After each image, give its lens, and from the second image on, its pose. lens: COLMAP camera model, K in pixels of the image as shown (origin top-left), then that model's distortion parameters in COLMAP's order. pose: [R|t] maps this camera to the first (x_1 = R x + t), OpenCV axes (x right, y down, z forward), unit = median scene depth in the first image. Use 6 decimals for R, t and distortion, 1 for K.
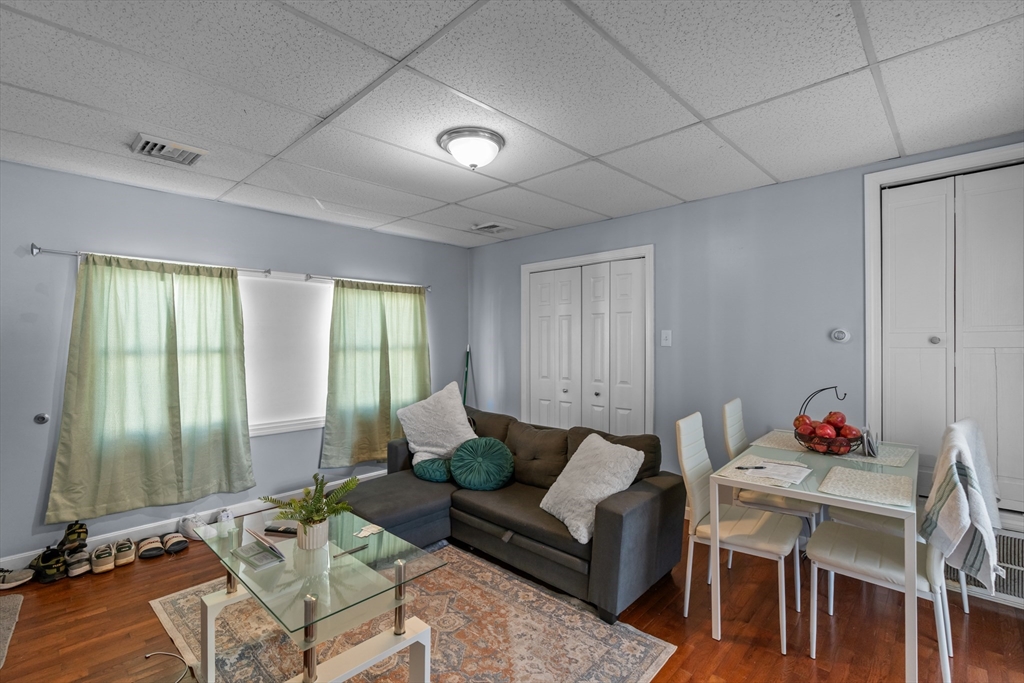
lens RADIAL K [[468.4, 0, 509.3], [0, 468.4, 337.7], [0, 0, 1]] dist [-0.004027, -0.000411]
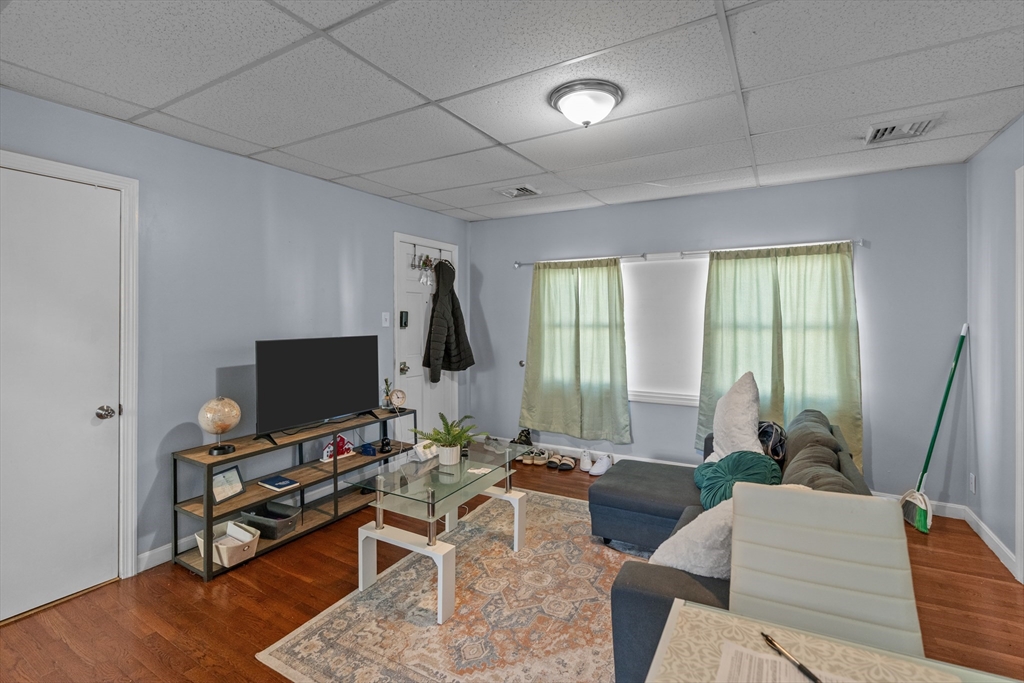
lens RADIAL K [[468.4, 0, 516.2], [0, 468.4, 319.4], [0, 0, 1]] dist [-0.004027, -0.000411]
pose [[0.246159, -0.008347, -0.969194, 0.513063], [-0.001867, 0.999957, -0.009087, 0.022419], [0.969228, 0.004046, 0.246132, 0.450962]]
